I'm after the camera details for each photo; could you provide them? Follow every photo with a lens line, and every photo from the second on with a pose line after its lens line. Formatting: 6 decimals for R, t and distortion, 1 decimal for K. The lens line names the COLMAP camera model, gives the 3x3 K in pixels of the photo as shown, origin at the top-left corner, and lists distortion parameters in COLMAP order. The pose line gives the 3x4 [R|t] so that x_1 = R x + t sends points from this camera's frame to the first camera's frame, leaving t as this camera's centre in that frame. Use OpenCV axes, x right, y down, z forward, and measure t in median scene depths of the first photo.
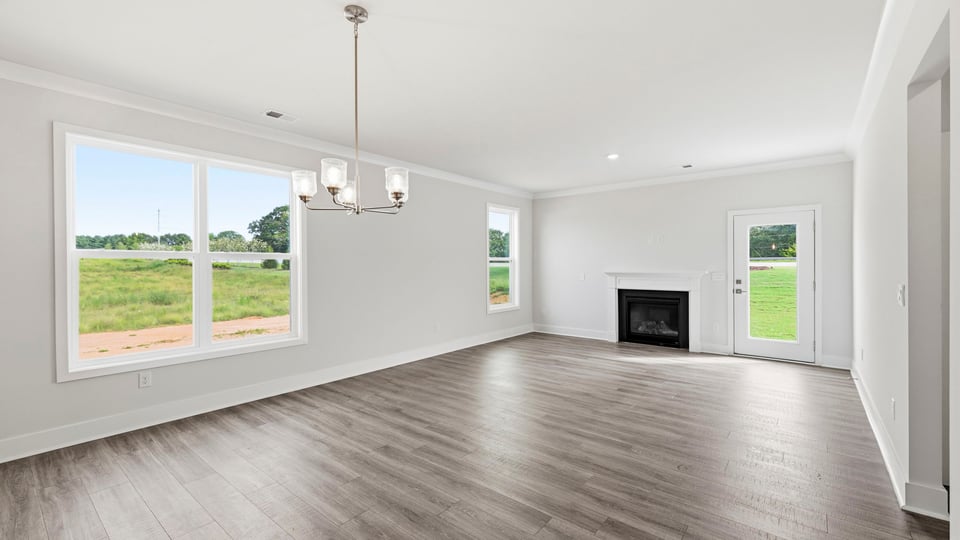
lens RADIAL K [[411.6, 0, 481.3], [0, 411.6, 264.3], [0, 0, 1]] dist [0.008505, -0.001446]
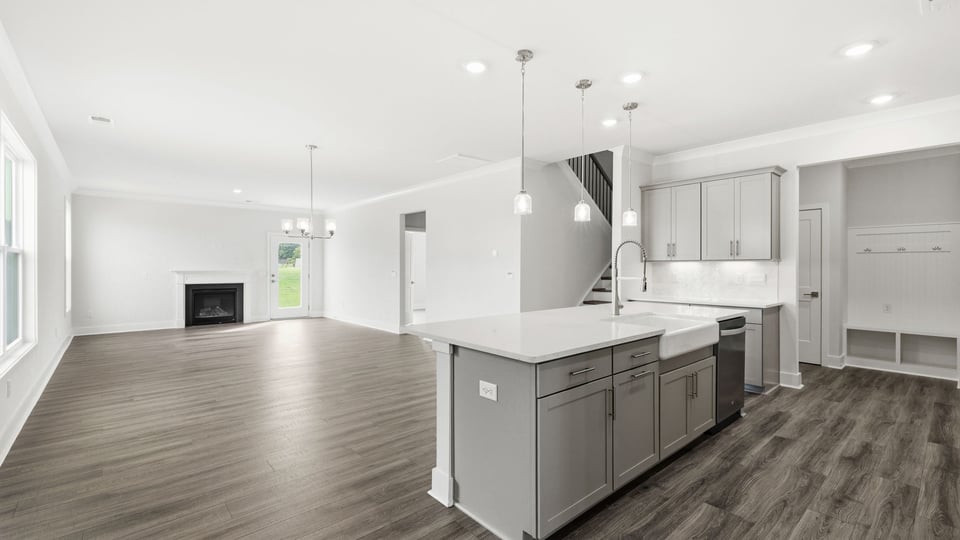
lens RADIAL K [[411.6, 0, 473.5], [0, 411.6, 275.3], [0, 0, 1]] dist [0.008505, -0.001446]
pose [[0.173853, -0.017284, 0.984620, -0.867416], [-0.002163, 0.999837, 0.017933, 0.009468], [-0.984769, -0.005247, 0.173788, -0.080965]]
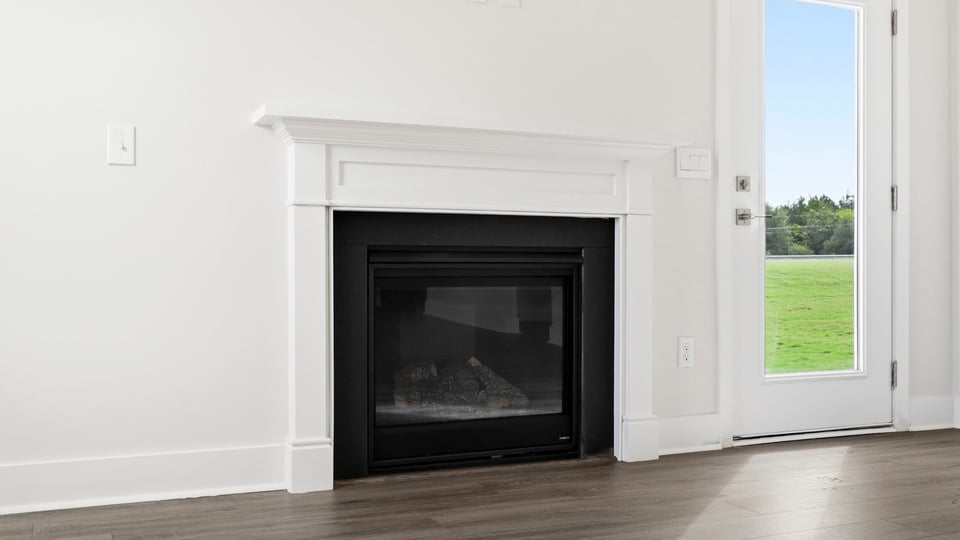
lens RADIAL K [[968.3, 0, 477.3], [0, 968.3, 268.4], [0, 0, 1]] dist [-0.011131, 0.000000]
pose [[0.454860, 0.011825, 0.890485, -0.051801], [0.002452, 0.999891, -0.014531, 0.109688], [-0.890560, 0.008793, 0.454781, 0.859824]]
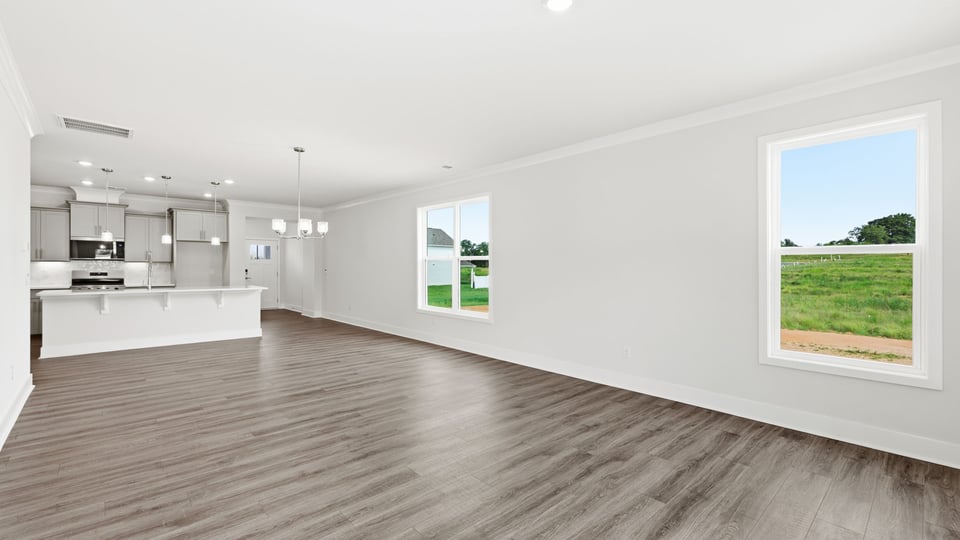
lens RADIAL K [[411.6, 0, 470.0], [0, 411.6, 267.8], [0, 0, 1]] dist [0.008505, -0.001446]
pose [[-0.162840, 0.004151, -0.986644, 0.660900], [-0.002259, 0.999987, 0.004580, 0.005947], [0.986650, 0.002975, -0.162829, 0.863119]]
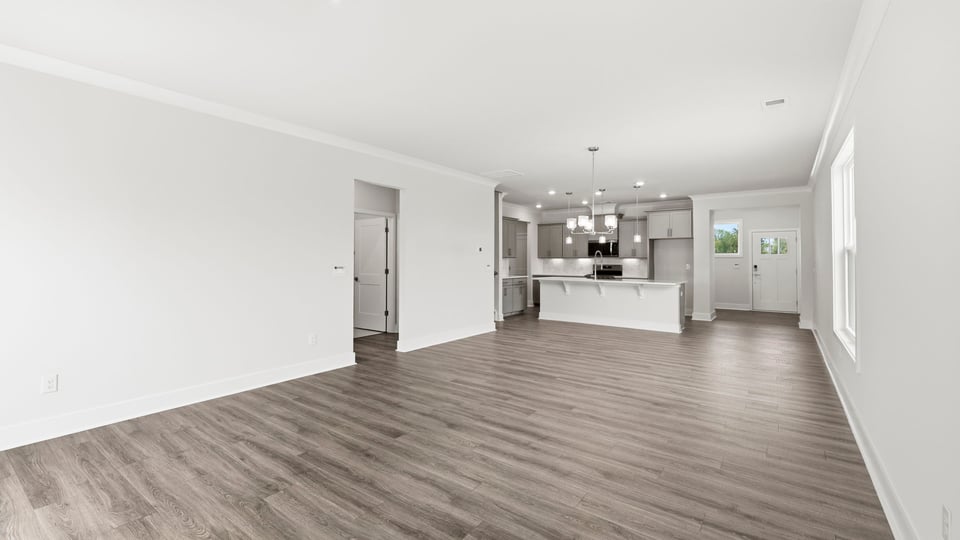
lens RADIAL K [[411.6, 0, 473.7], [0, 411.6, 261.7], [0, 0, 1]] dist [0.008505, -0.001446]
pose [[-0.999497, -0.000976, -0.031701, 0.168730], [-0.001051, 0.999997, 0.002344, 0.007222], [0.031699, 0.002376, -0.999495, 1.248208]]
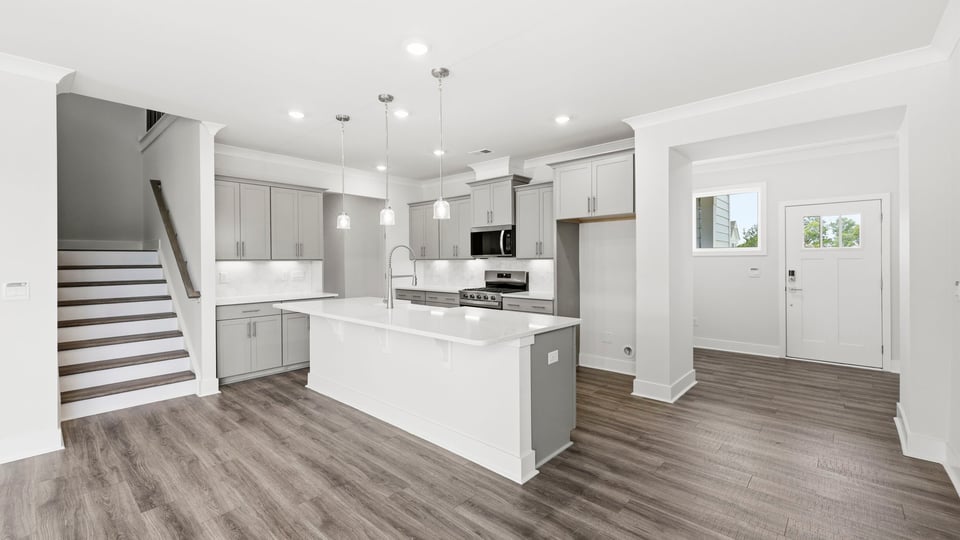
lens RADIAL K [[411.6, 0, 475.8], [0, 411.6, 263.0], [0, 0, 1]] dist [0.008505, -0.001446]
pose [[-0.998441, 0.006607, 0.055426, -0.464895], [0.006710, 0.999976, 0.001679, 0.002400], [-0.055414, 0.002048, -0.998461, 0.447065]]
